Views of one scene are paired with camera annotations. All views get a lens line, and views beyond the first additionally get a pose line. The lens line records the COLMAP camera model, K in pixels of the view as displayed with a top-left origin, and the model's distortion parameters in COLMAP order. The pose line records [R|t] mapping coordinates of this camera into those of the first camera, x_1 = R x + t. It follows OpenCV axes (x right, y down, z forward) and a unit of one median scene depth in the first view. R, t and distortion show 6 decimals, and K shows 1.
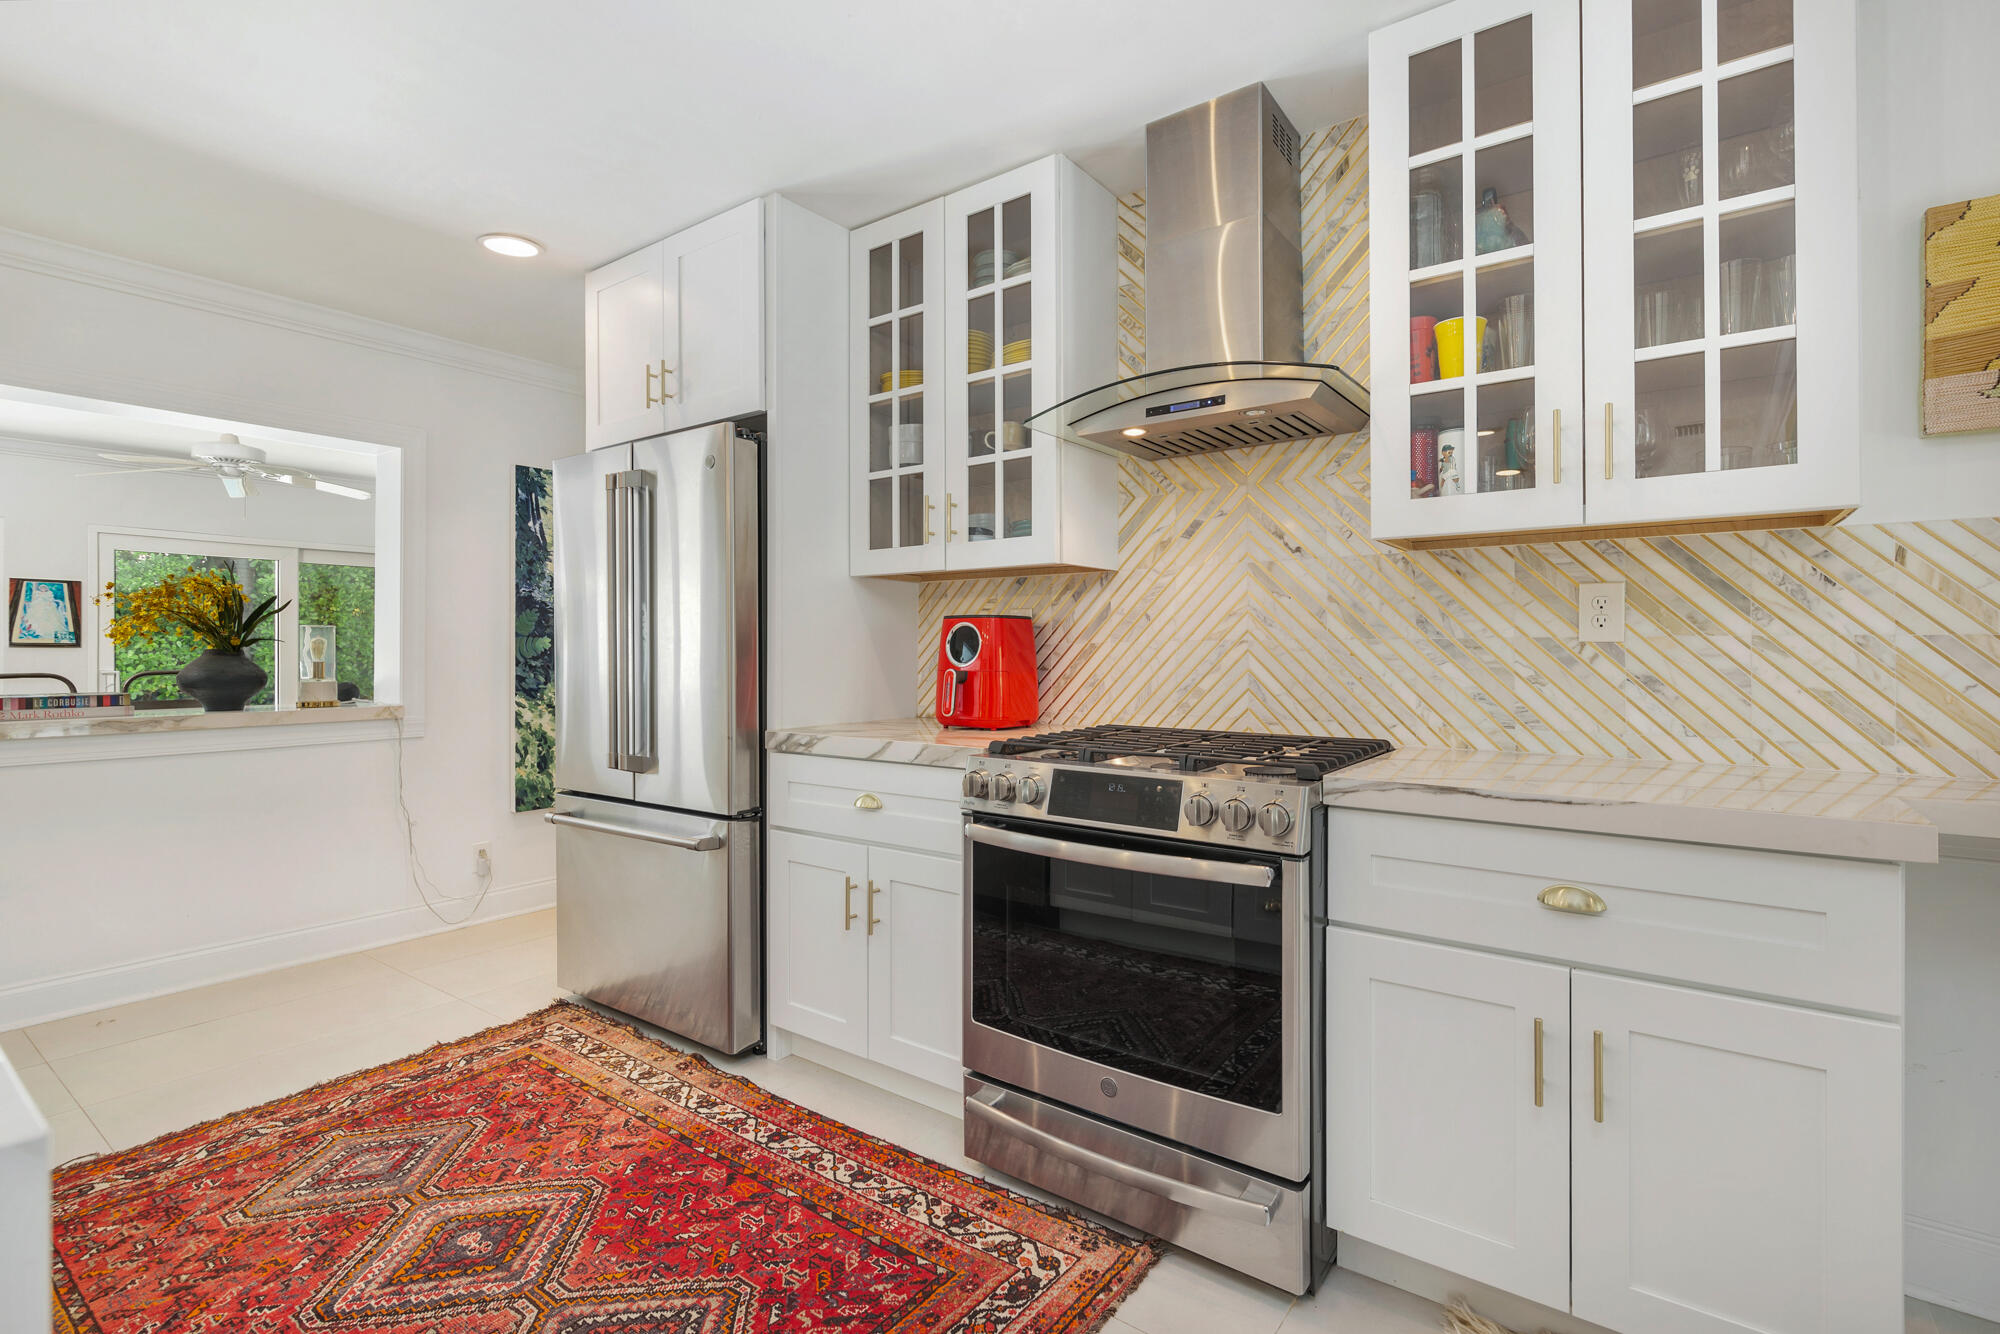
lens RADIAL K [[914.1, 0, 994.2], [0, 914.1, 650.2], [0, 0, 1]] dist [-0.000121, -0.001227]
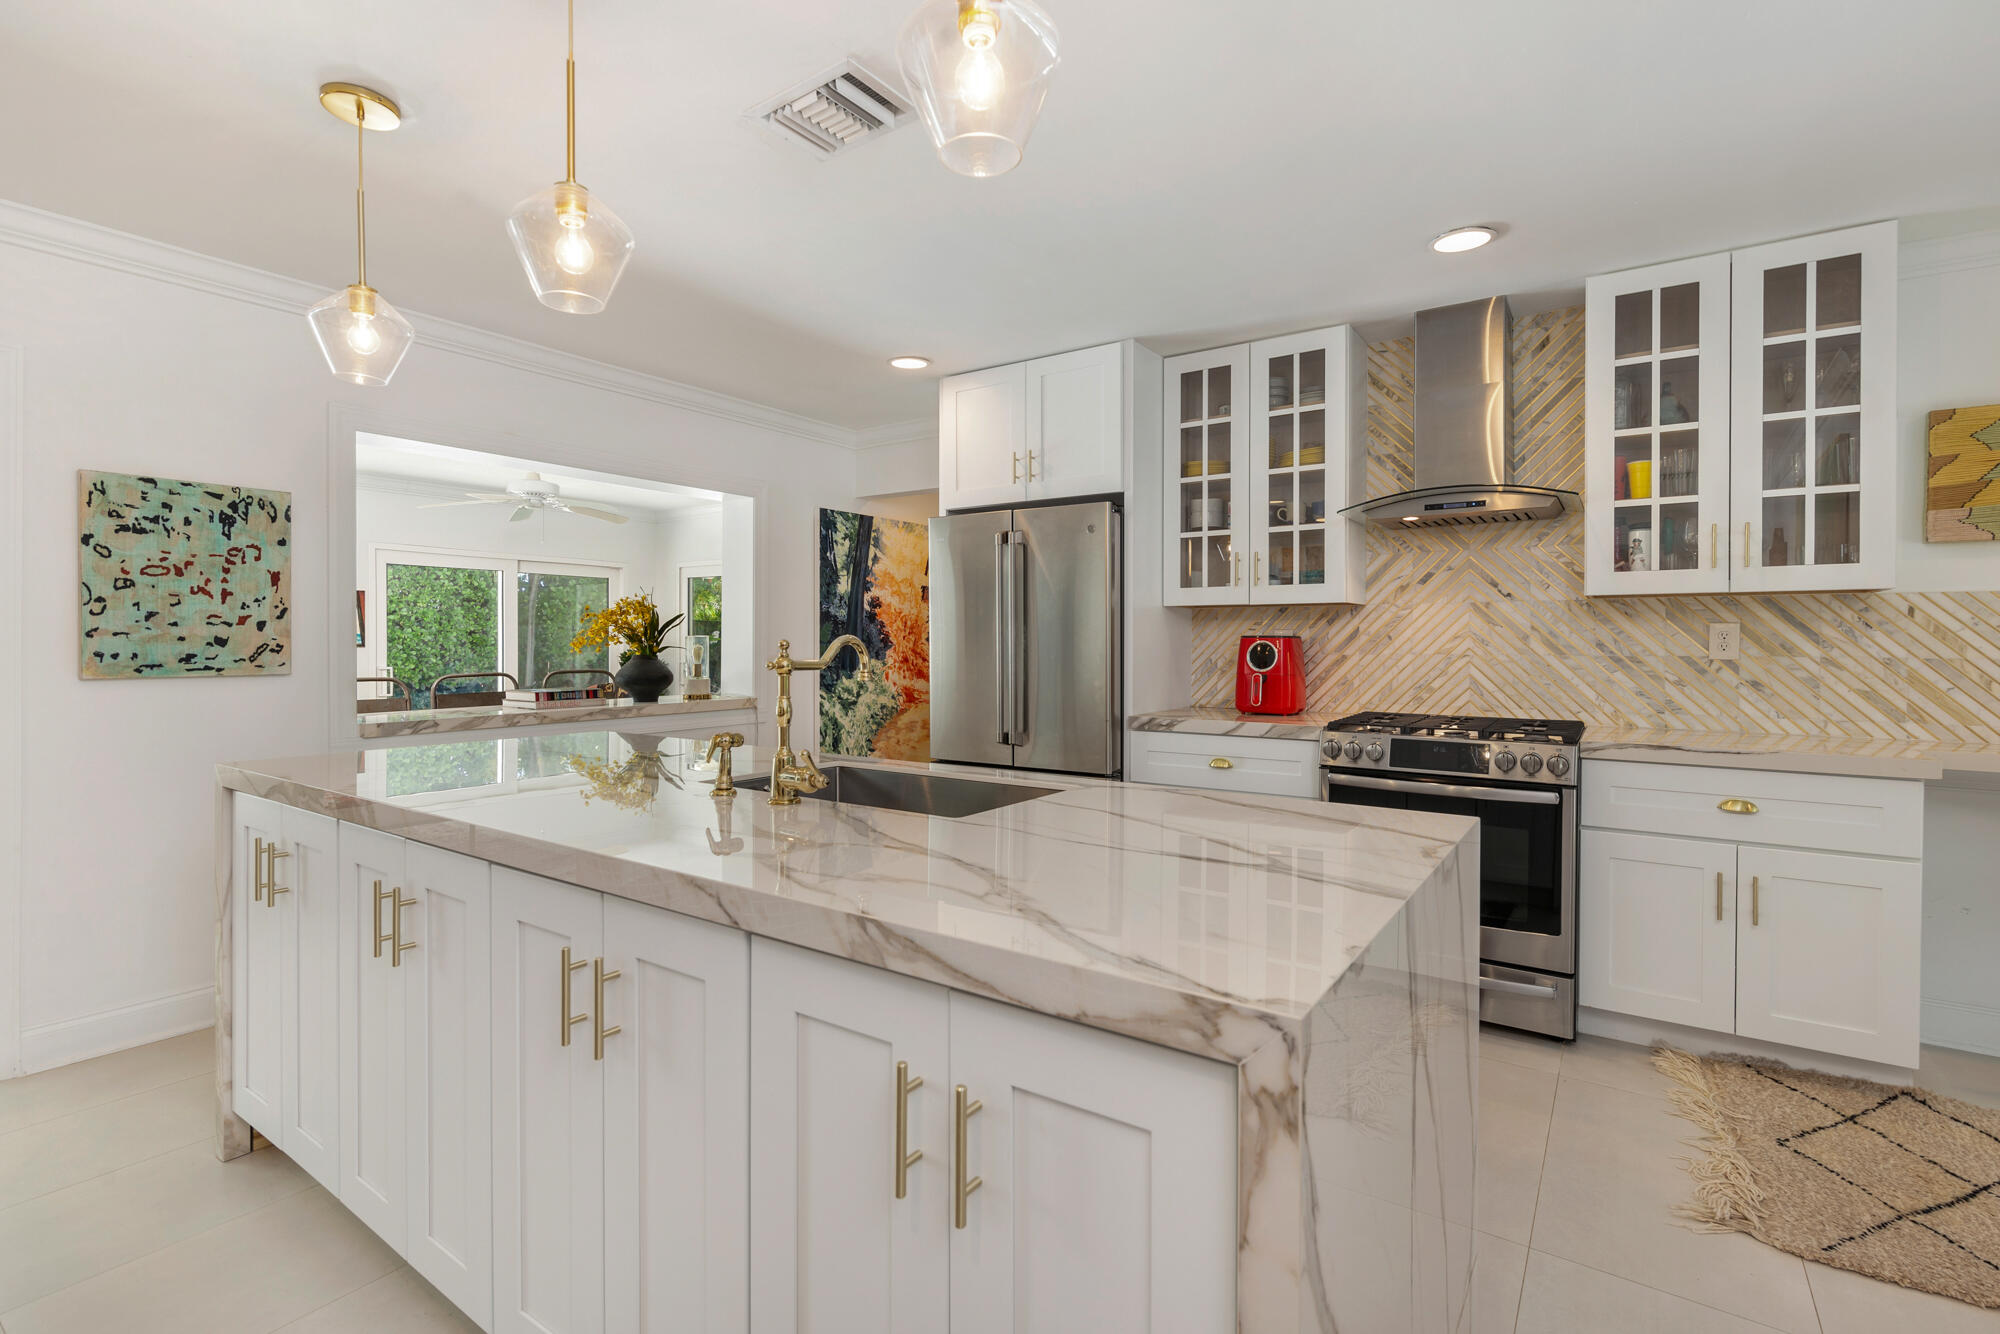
lens RADIAL K [[914.1, 0, 991.4], [0, 914.1, 652.3], [0, 0, 1]] dist [-0.000121, -0.001227]
pose [[0.999641, 0.001437, 0.026736, -0.558415], [-0.001792, 0.999911, 0.013250, -0.034301], [-0.026715, -0.013293, 0.999555, -0.478034]]
